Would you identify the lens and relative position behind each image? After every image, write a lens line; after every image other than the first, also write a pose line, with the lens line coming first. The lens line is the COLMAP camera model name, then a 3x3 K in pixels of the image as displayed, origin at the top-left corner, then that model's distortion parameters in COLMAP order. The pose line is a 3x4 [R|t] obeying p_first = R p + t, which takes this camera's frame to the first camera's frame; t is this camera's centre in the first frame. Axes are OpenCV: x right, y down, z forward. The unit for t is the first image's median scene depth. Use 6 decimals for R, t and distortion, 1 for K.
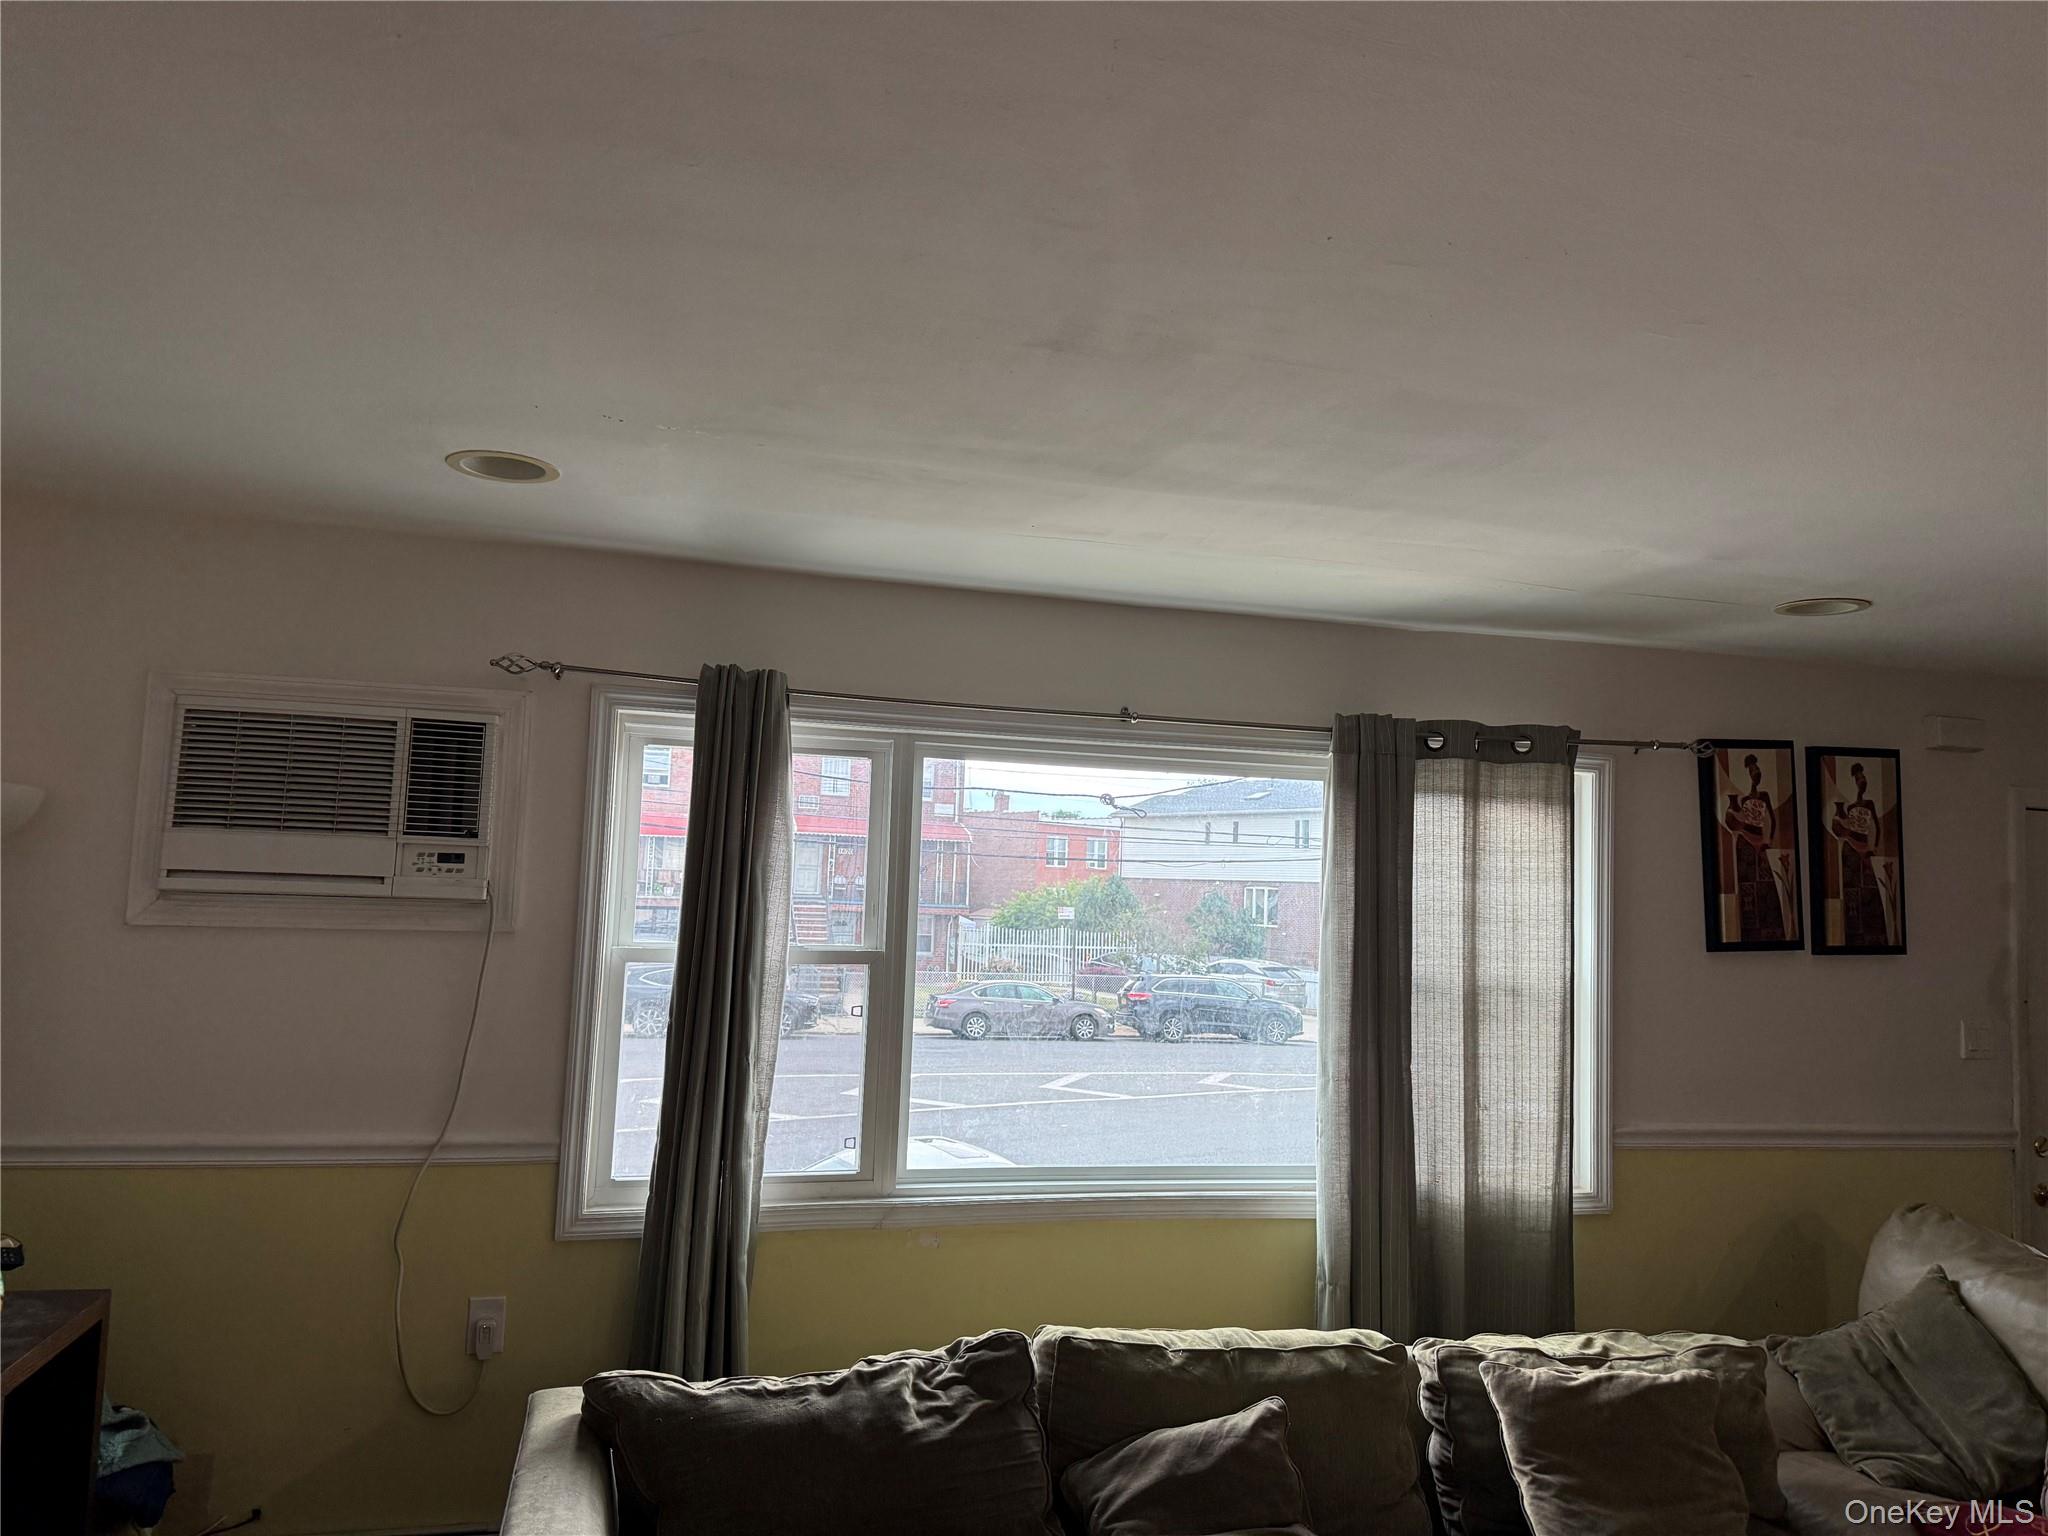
lens RADIAL K [[1452.8, 0, 1030.2], [0, 1452.8, 767.6], [0, 0, 1]] dist [0.123496, -0.186767]
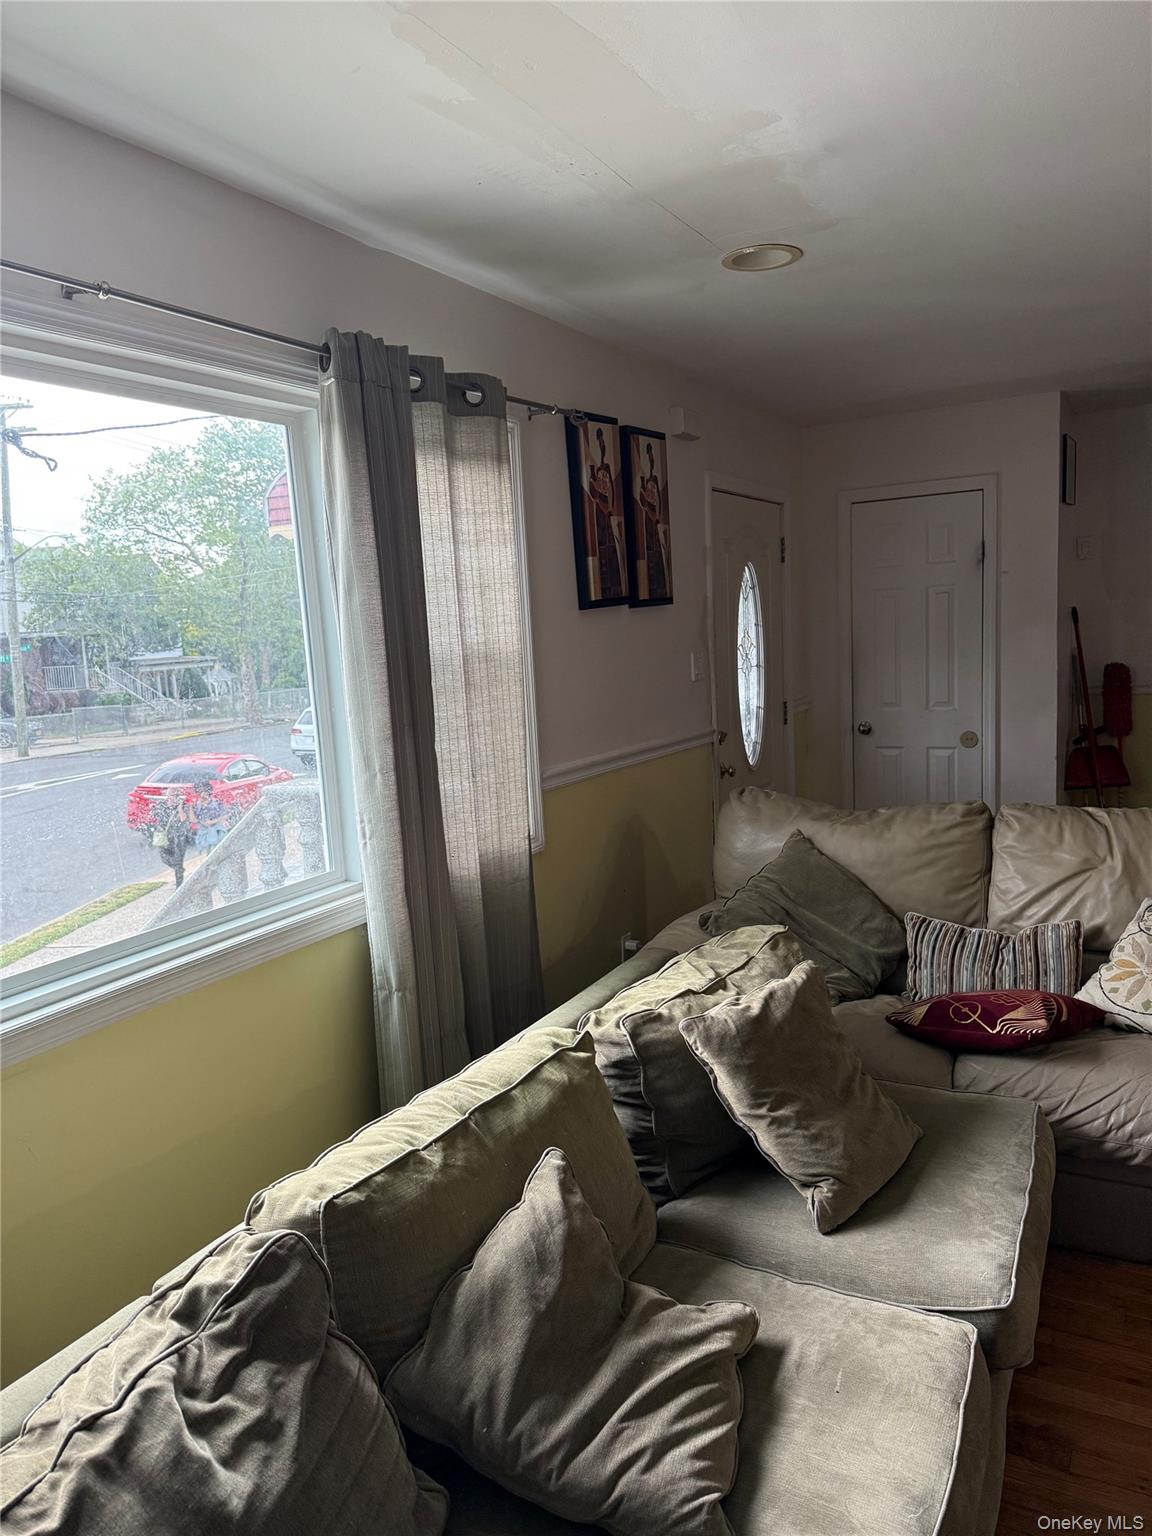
lens RADIAL K [[1089.6, 0, 599.6], [0, 1089.6, 774.9], [0, 0, 1]] dist [0.123496, -0.186767]
pose [[0.704490, -0.172134, 0.688523, -0.146964], [0.019216, 0.974412, 0.223946, 0.068584], [-0.709454, -0.144537, 0.689771, 0.445969]]
